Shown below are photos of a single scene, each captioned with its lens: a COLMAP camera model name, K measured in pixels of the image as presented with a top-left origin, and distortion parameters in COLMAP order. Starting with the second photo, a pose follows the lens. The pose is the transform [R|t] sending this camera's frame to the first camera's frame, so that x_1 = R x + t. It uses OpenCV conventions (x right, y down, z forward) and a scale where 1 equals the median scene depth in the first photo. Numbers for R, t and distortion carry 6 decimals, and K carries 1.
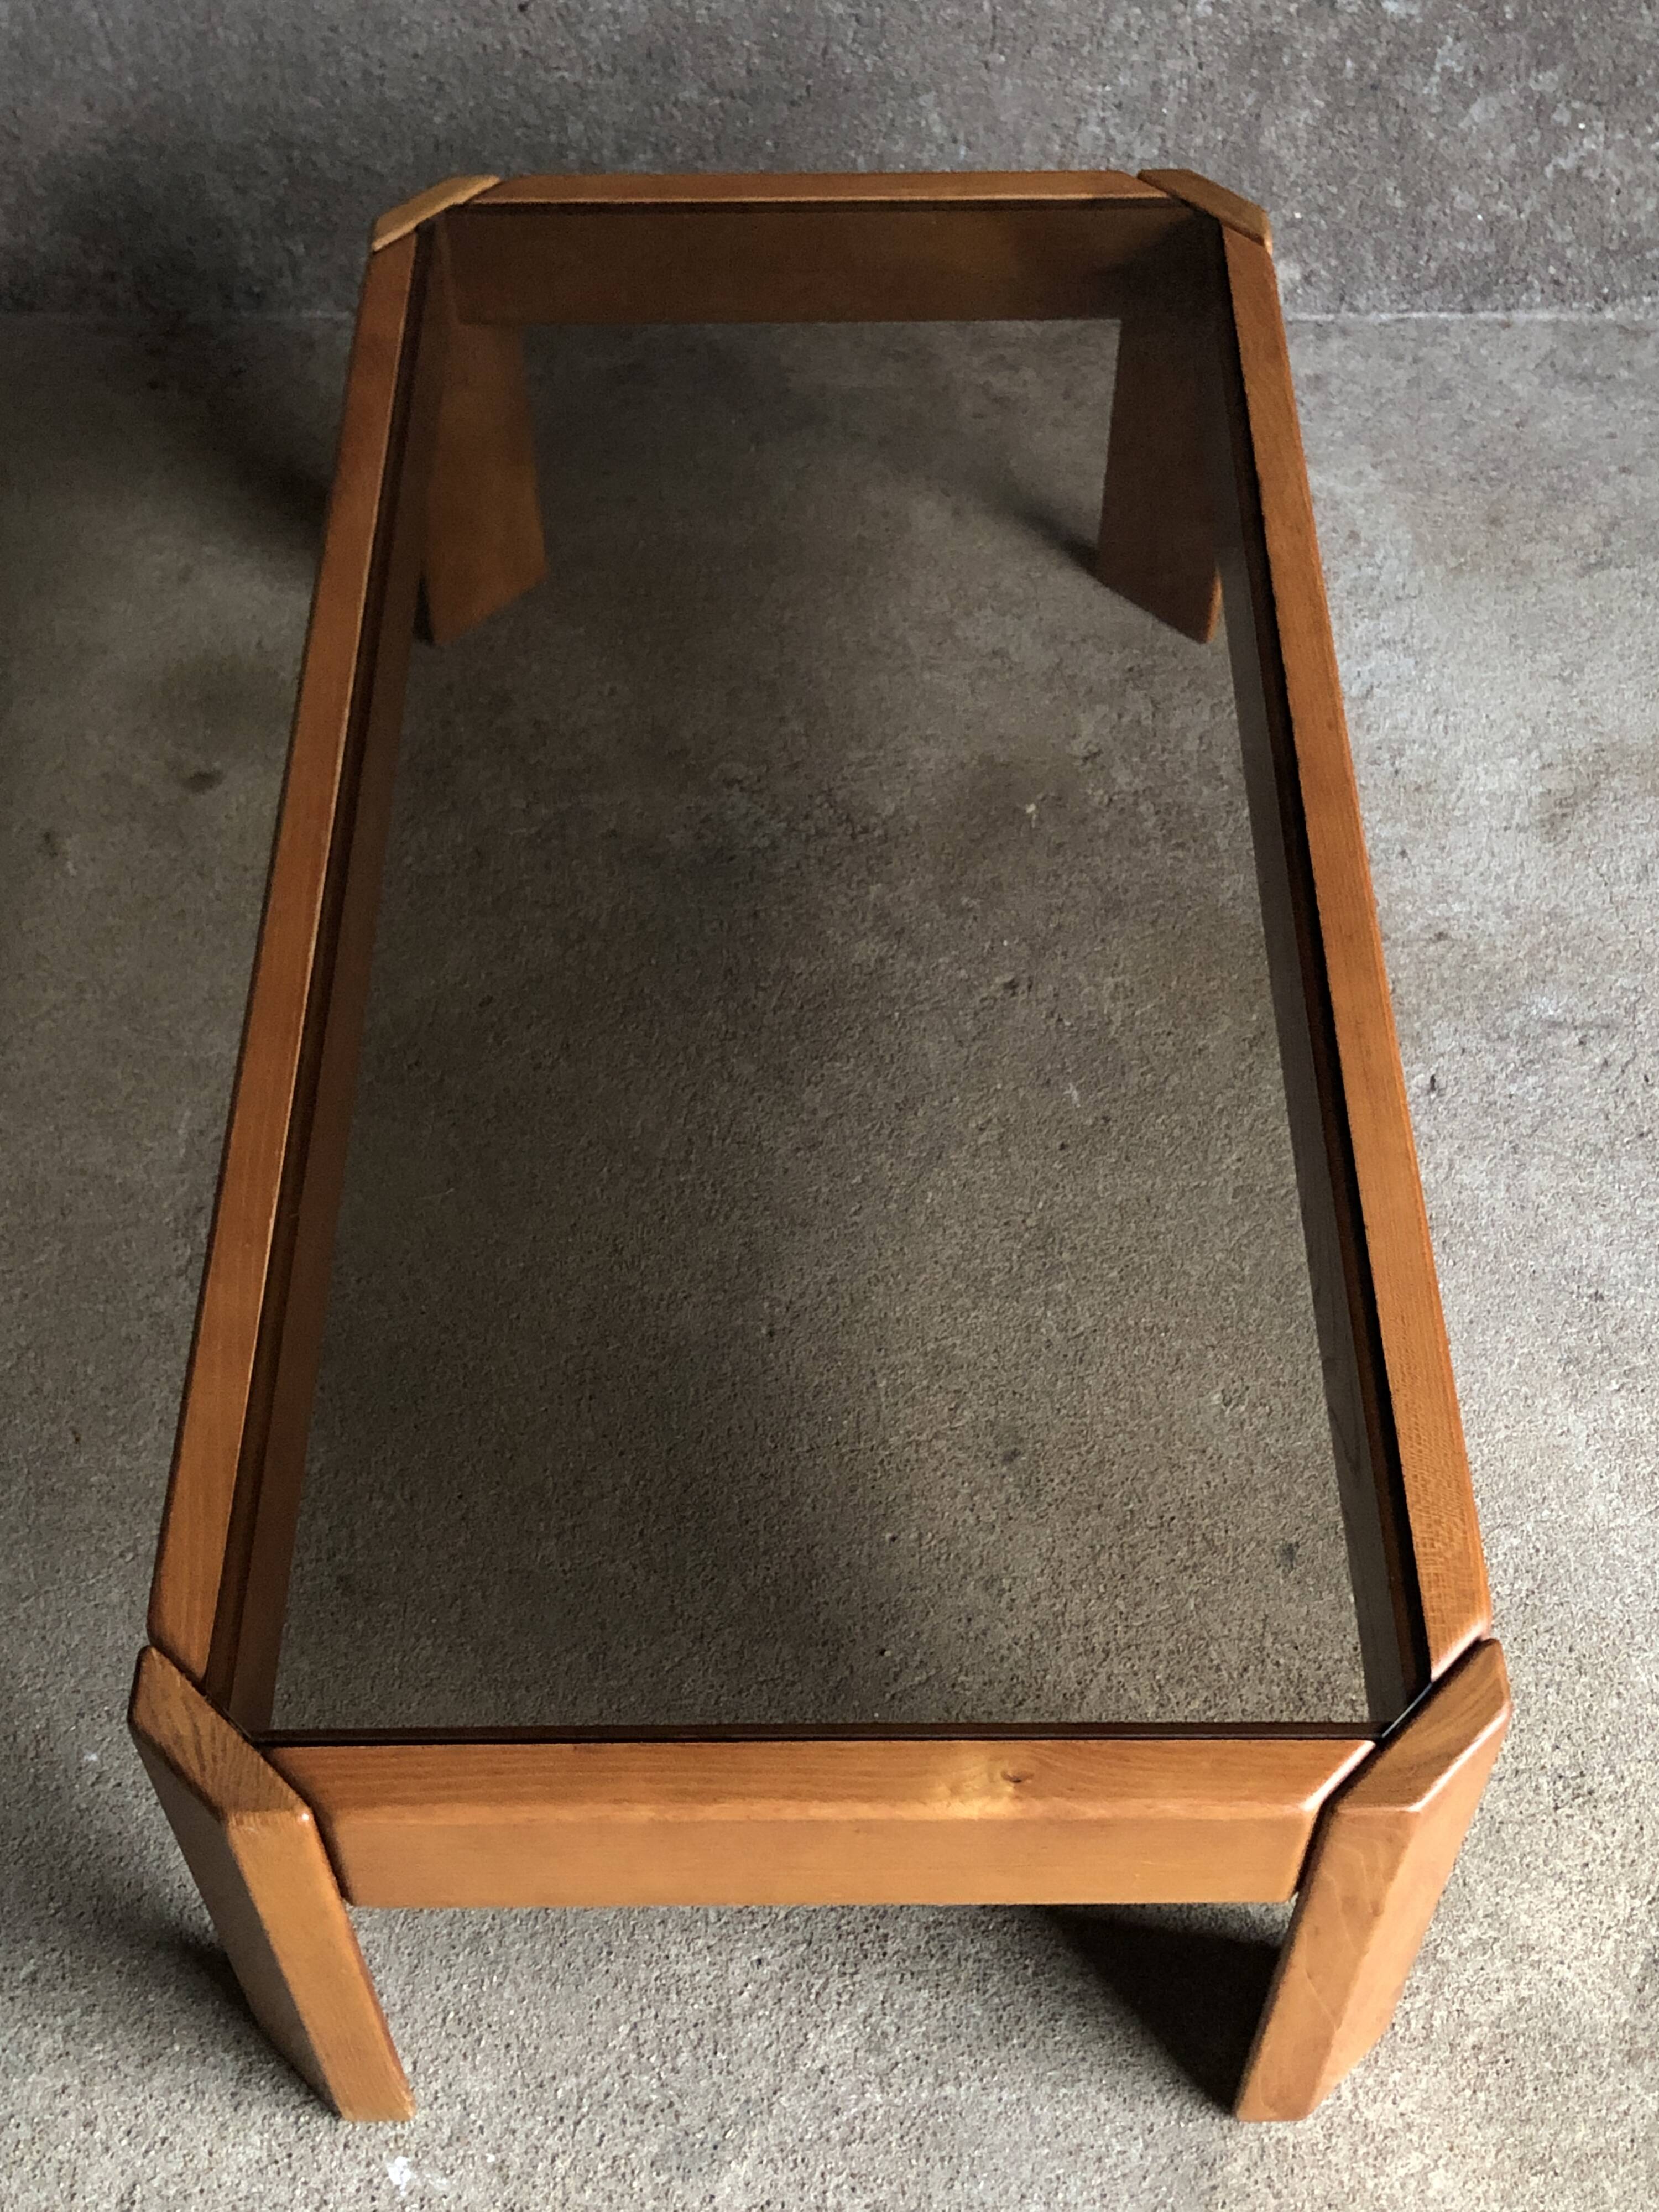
lens RADIAL K [[2862.2, 0, 780.7], [0, 2862.2, 1035.0], [0, 0, 1]] dist [0.017757, 0.000000]
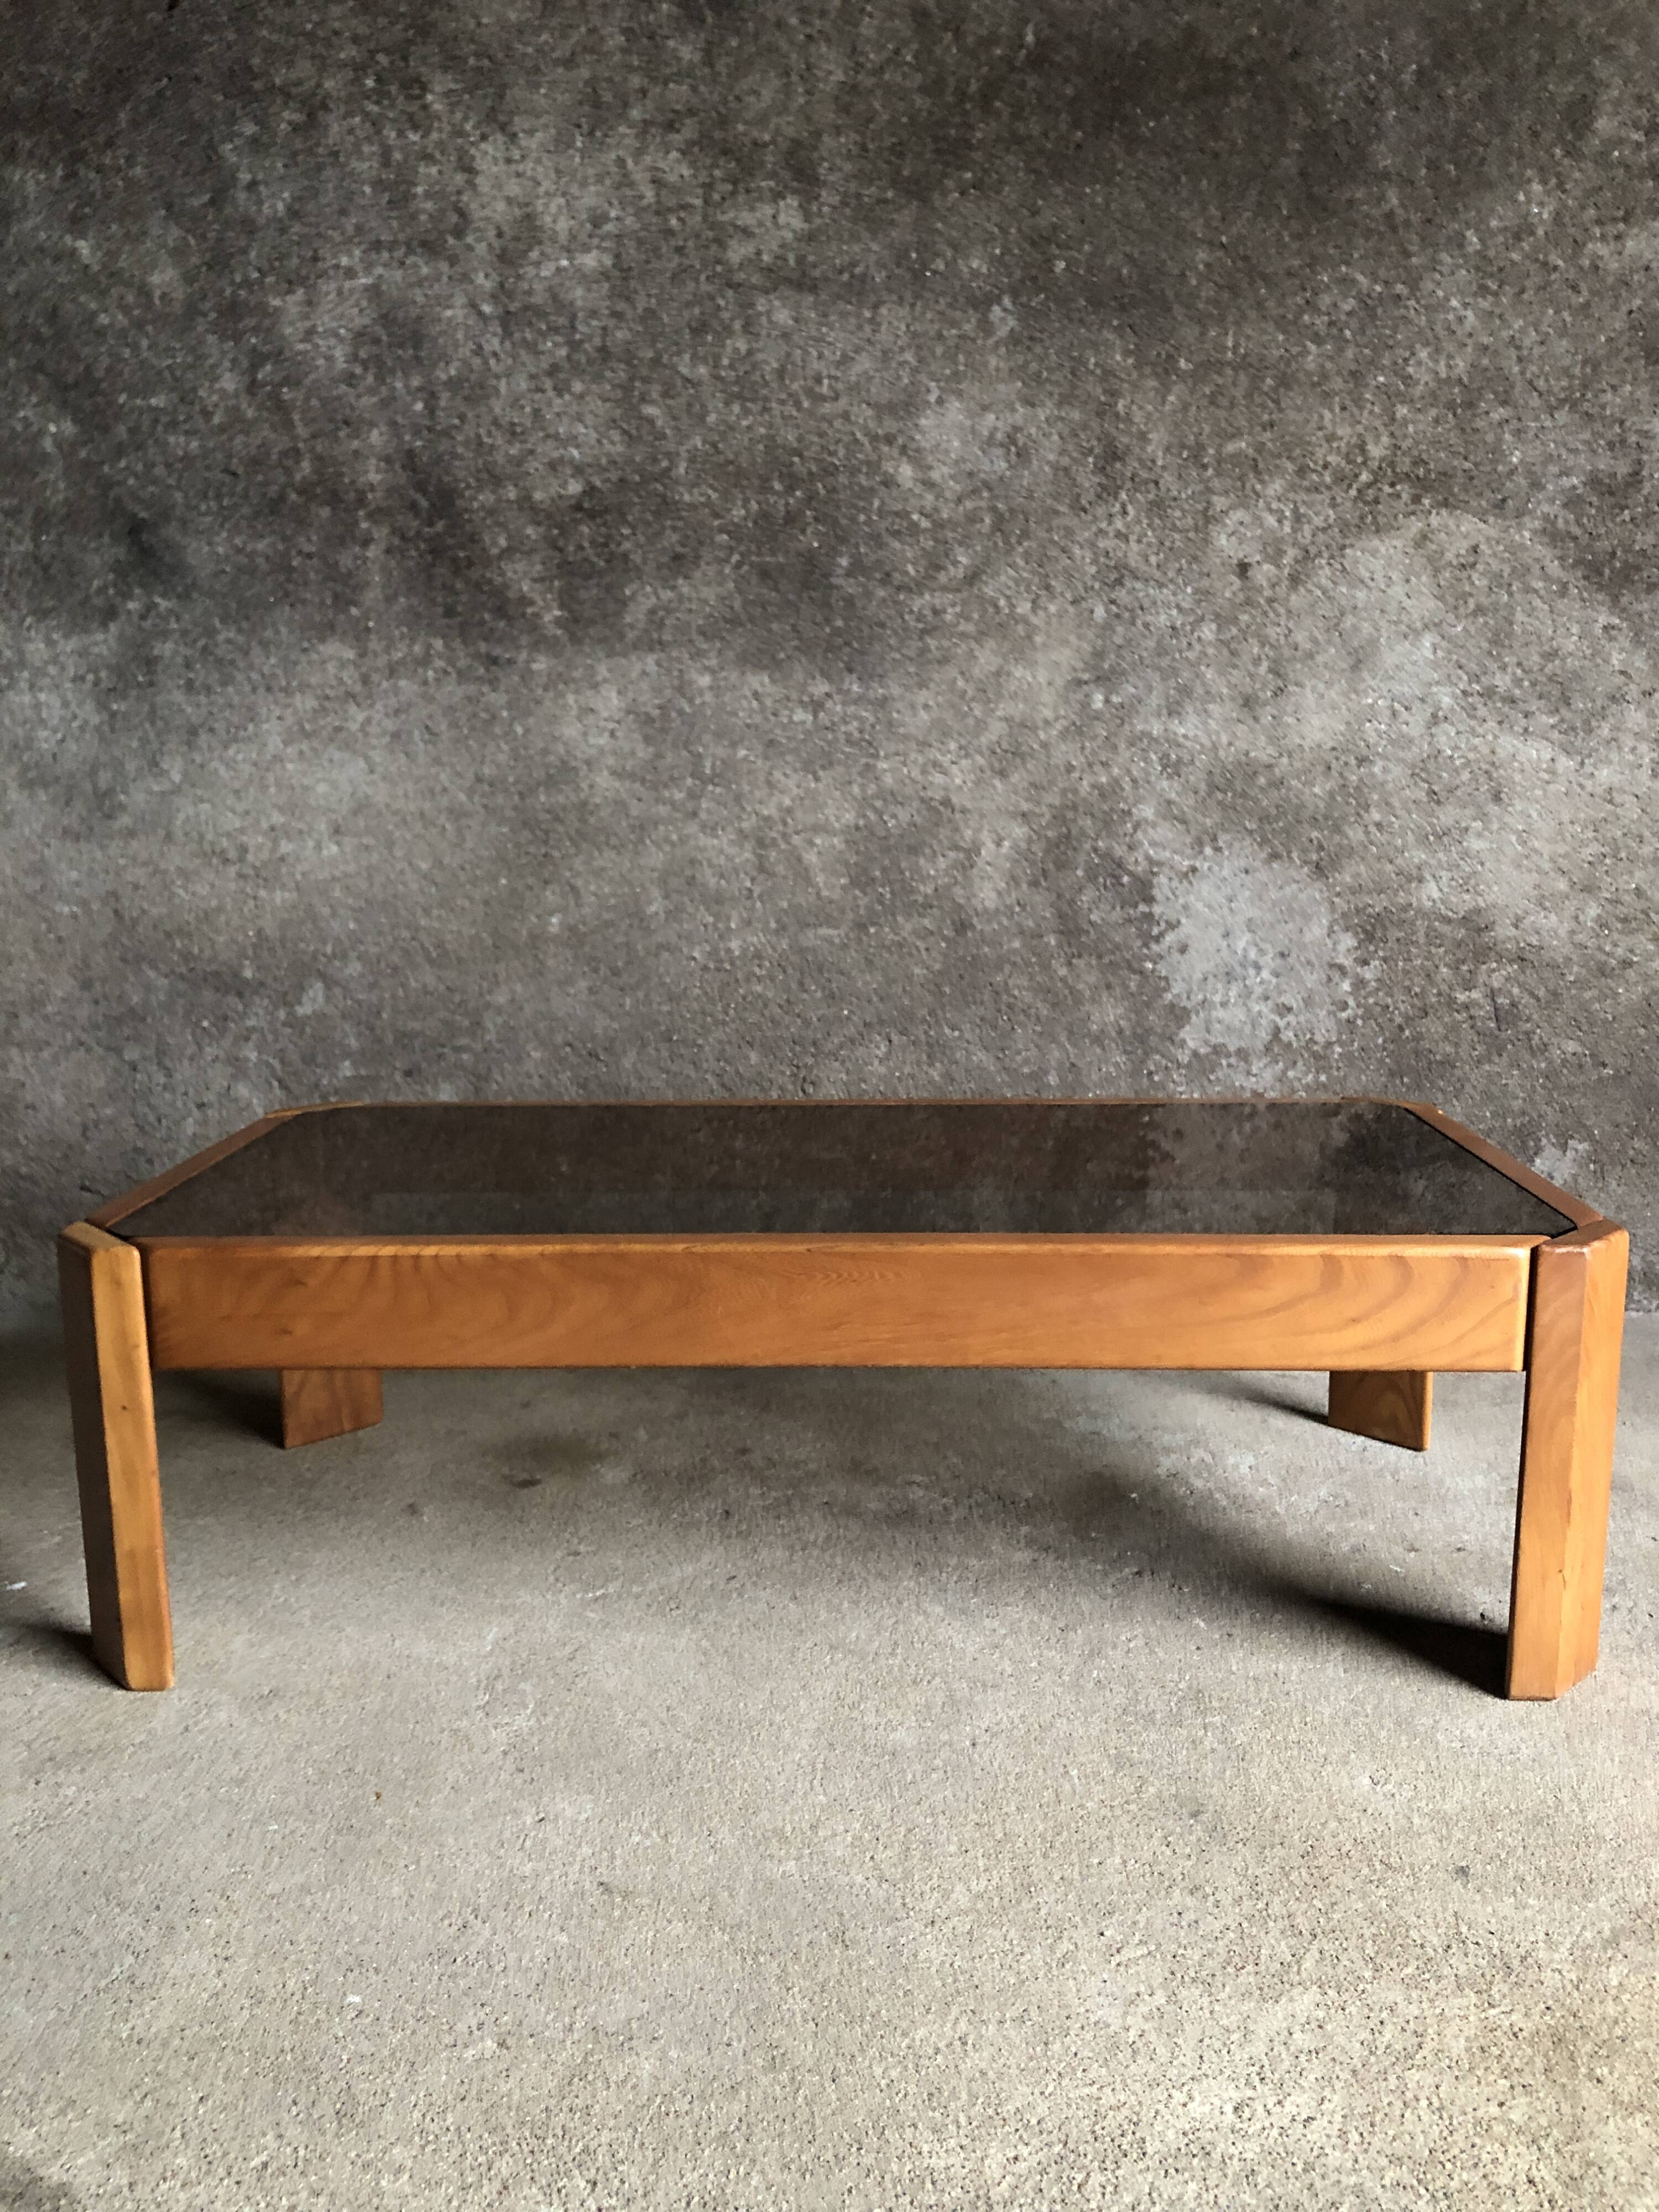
lens RADIAL K [[1767.7, 0, 822.4], [0, 1767.7, 1109.3], [0, 0, 1]] dist [0.009612, 0.006547]
pose [[0.999845, 0.008052, -0.015639, -0.055437], [-0.016160, 0.771641, -0.635853, 0.362915], [0.006948, 0.636007, 0.771652, 0.263637]]
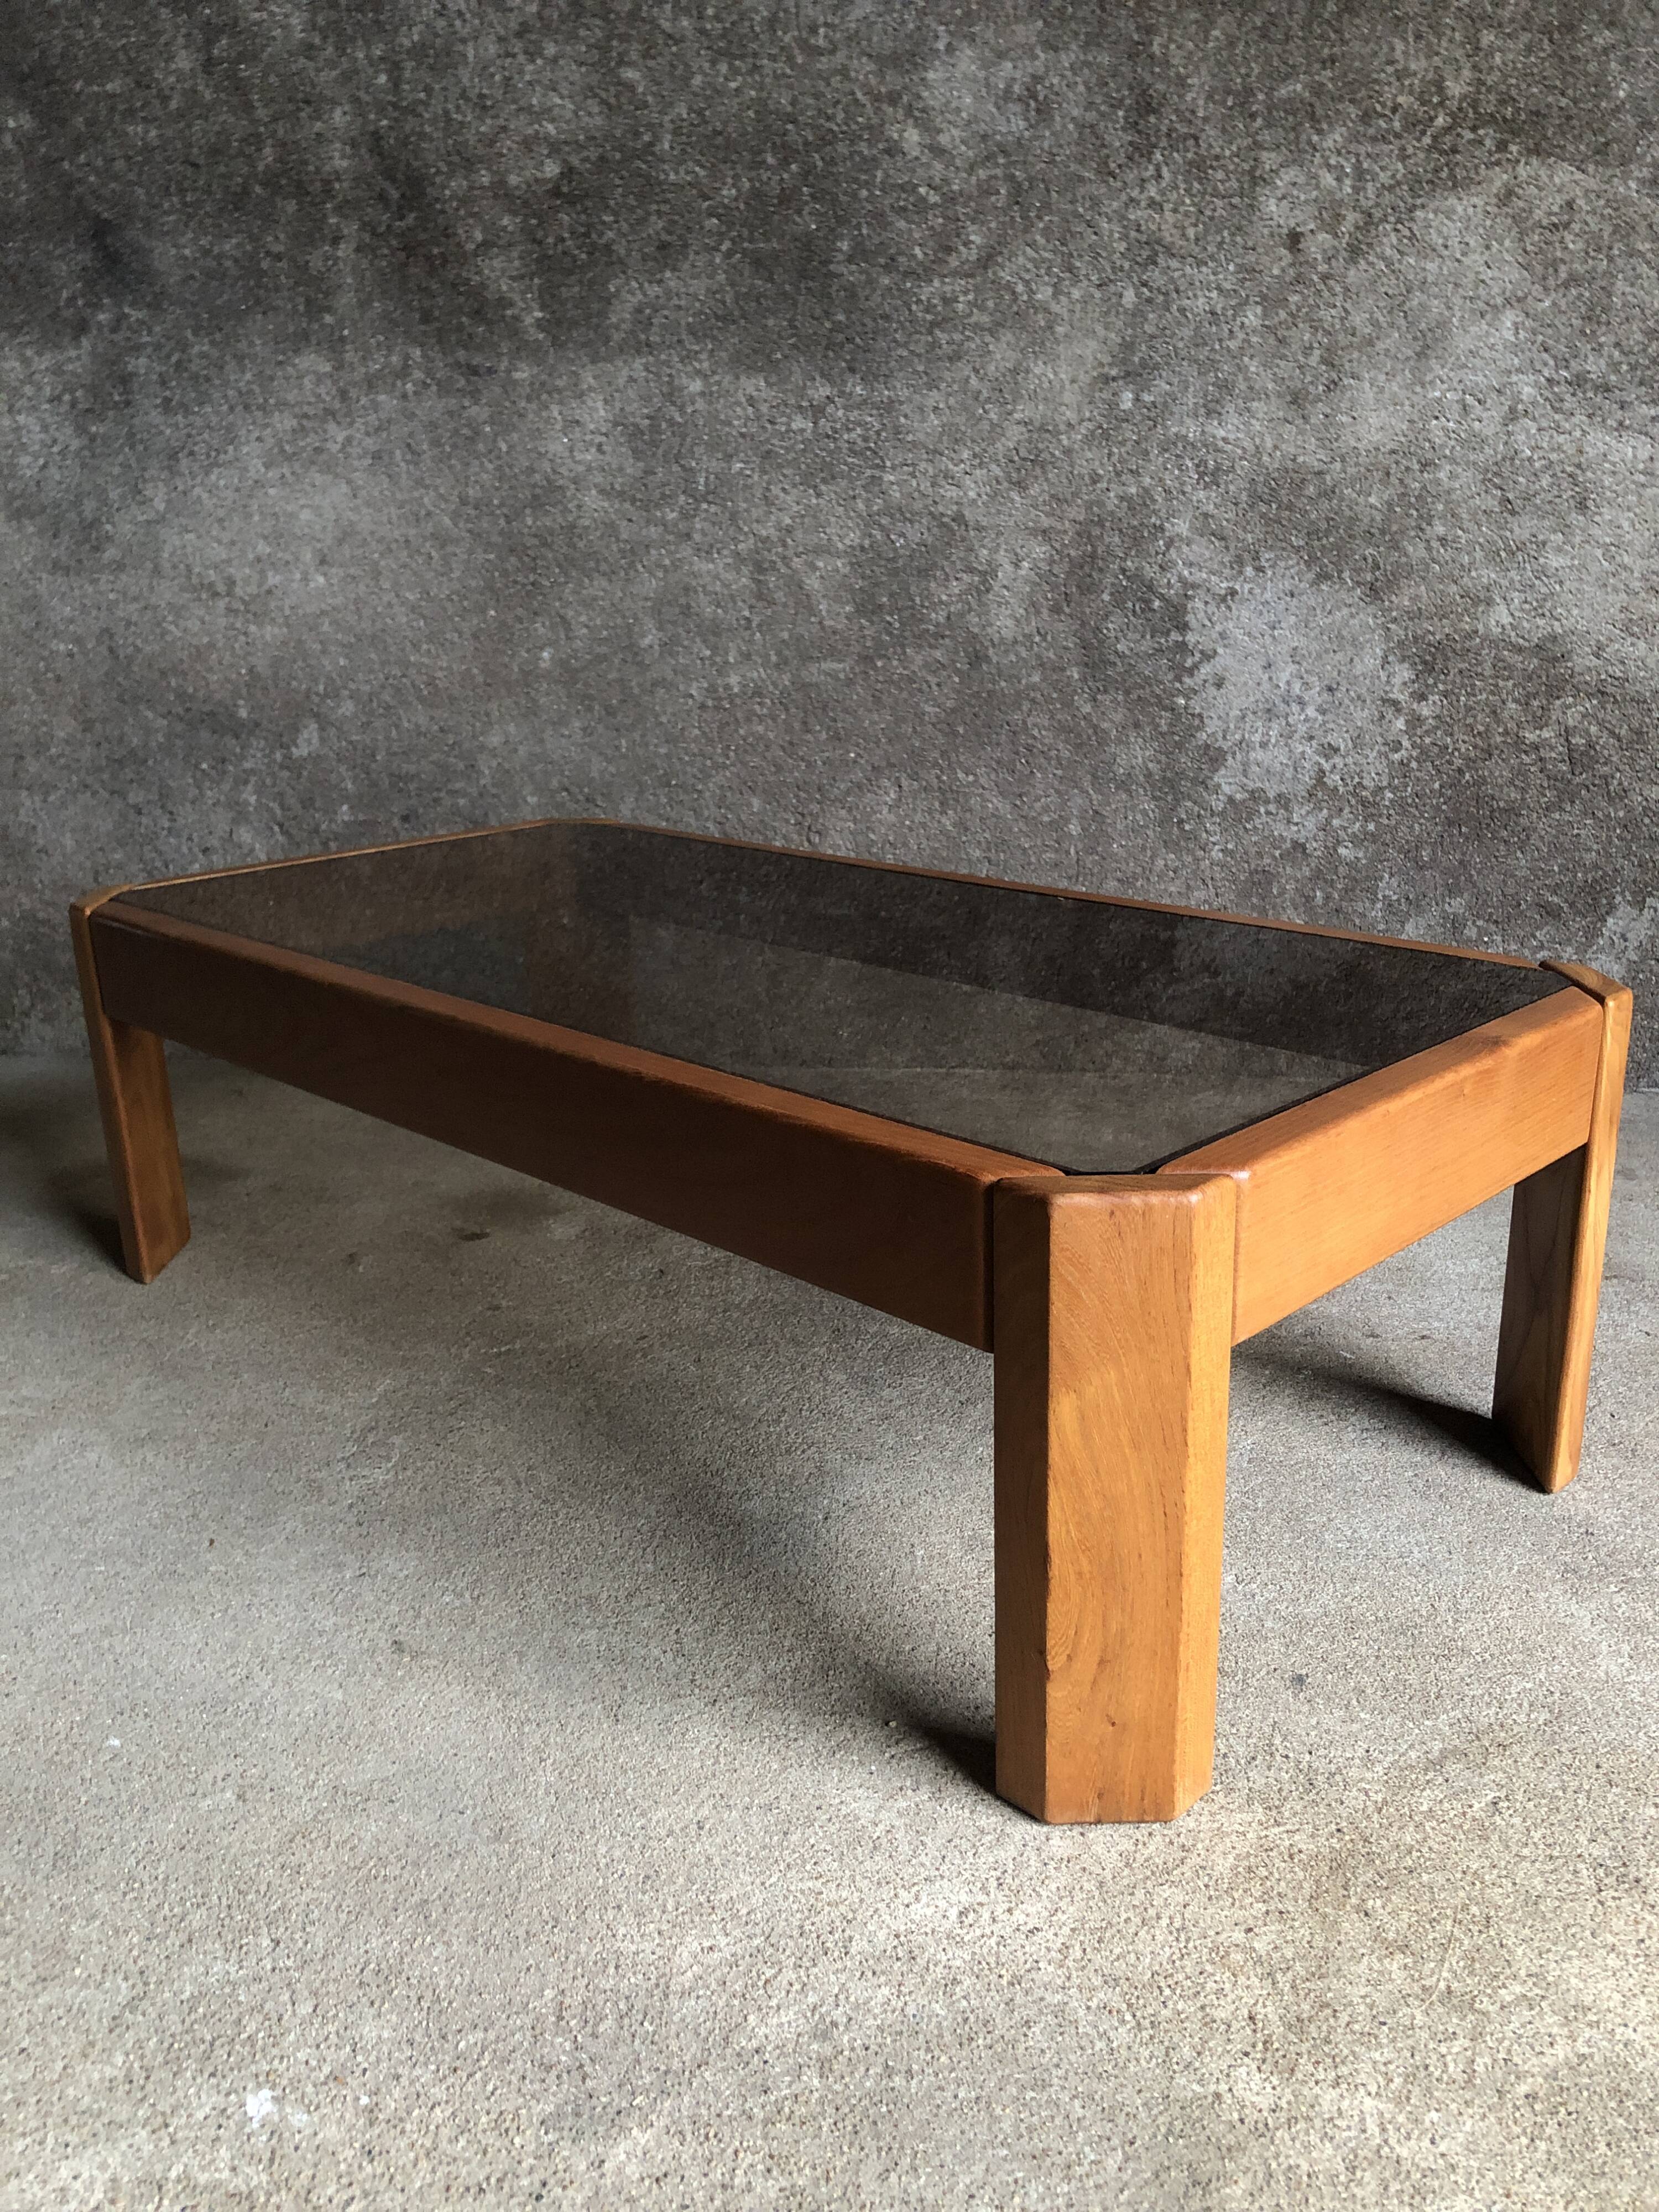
lens RADIAL K [[1767.7, 0, 832.0], [0, 1767.7, 1096.9], [0, 0, 1]] dist [0.009612, 0.006547]
pose [[0.991978, 0.030861, -0.122586, 0.077540], [-0.091537, 0.844168, -0.528206, 0.327067], [0.087182, 0.535190, 0.840221, 0.319904]]
